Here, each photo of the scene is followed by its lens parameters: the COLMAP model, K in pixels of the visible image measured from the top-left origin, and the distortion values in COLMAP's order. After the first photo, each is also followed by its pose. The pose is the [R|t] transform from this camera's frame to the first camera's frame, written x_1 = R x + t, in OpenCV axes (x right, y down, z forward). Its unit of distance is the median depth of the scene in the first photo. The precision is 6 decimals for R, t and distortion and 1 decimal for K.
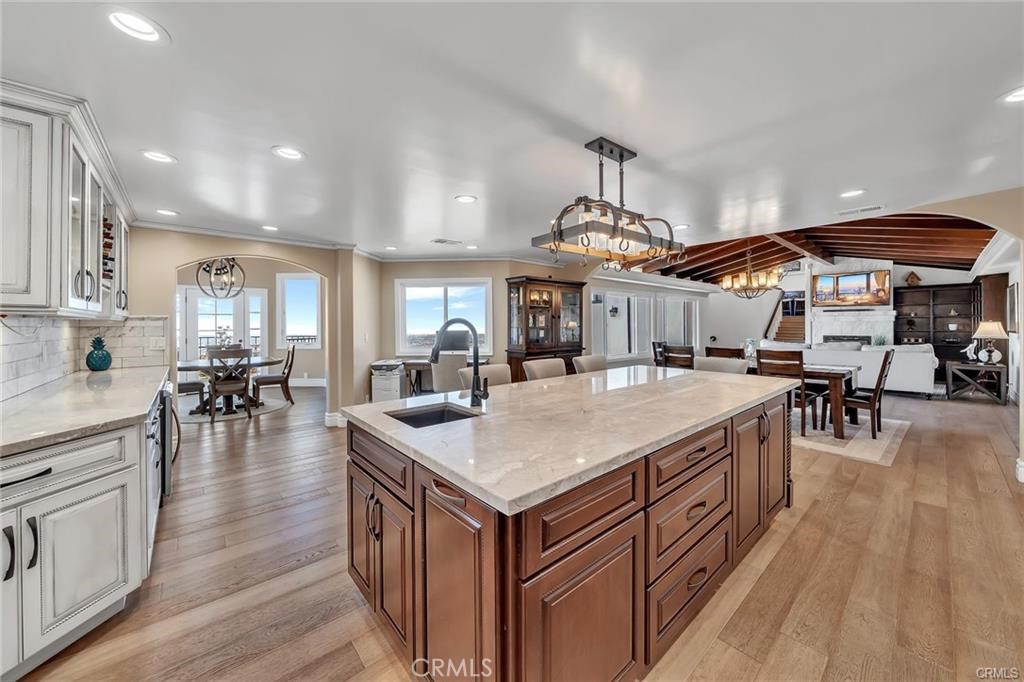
lens RADIAL K [[367.2, 0, 507.8], [0, 367.2, 325.4], [0, 0, 1]] dist [-0.001571, 0.000103]
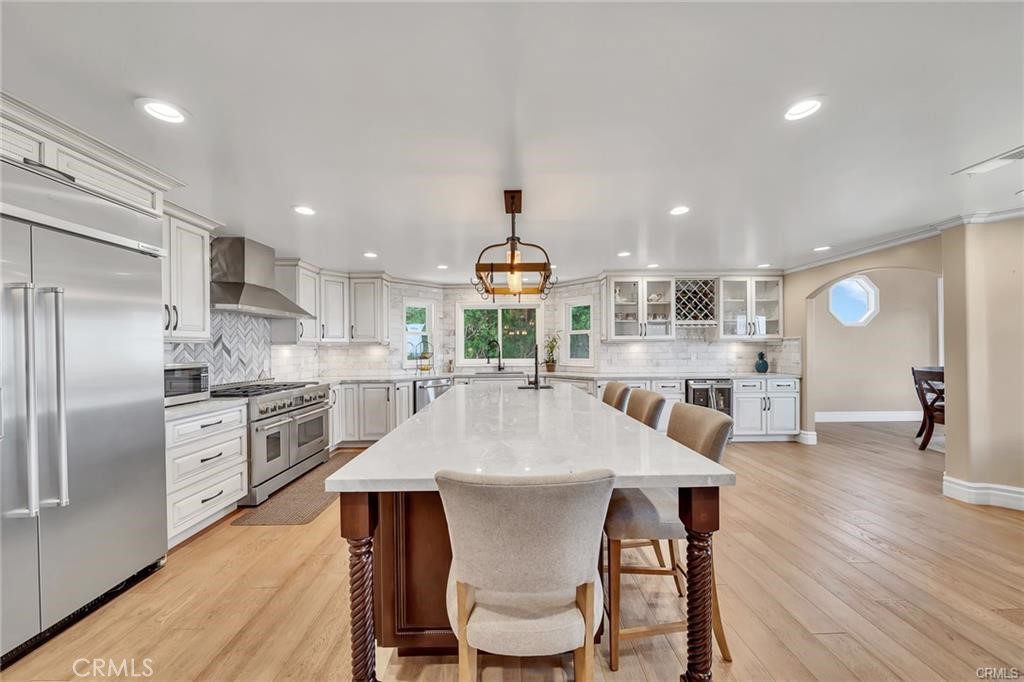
lens RADIAL K [[355.6, 0, 516.7], [0, 355.6, 348.5], [0, 0, 1]] dist [0.000718, -0.000073]
pose [[-0.627282, 0.011589, -0.778706, 0.932869], [0.010008, 0.999927, 0.006819, -0.005056], [0.778728, -0.003516, -0.627352, 1.367049]]
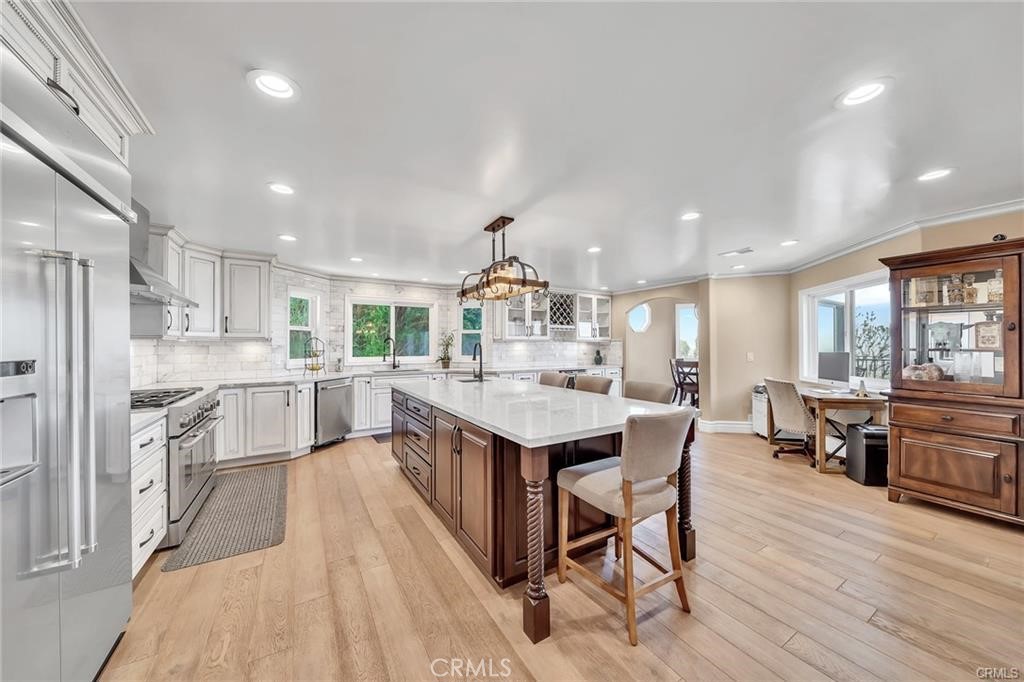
lens RADIAL K [[355.6, 0, 524.9], [0, 355.6, 343.4], [0, 0, 1]] dist [0.000718, -0.000073]
pose [[-0.136669, 0.000764, -0.990616, 1.301098], [0.000760, 0.999999, 0.000667, -0.008154], [0.990616, -0.000662, -0.136670, 1.019781]]
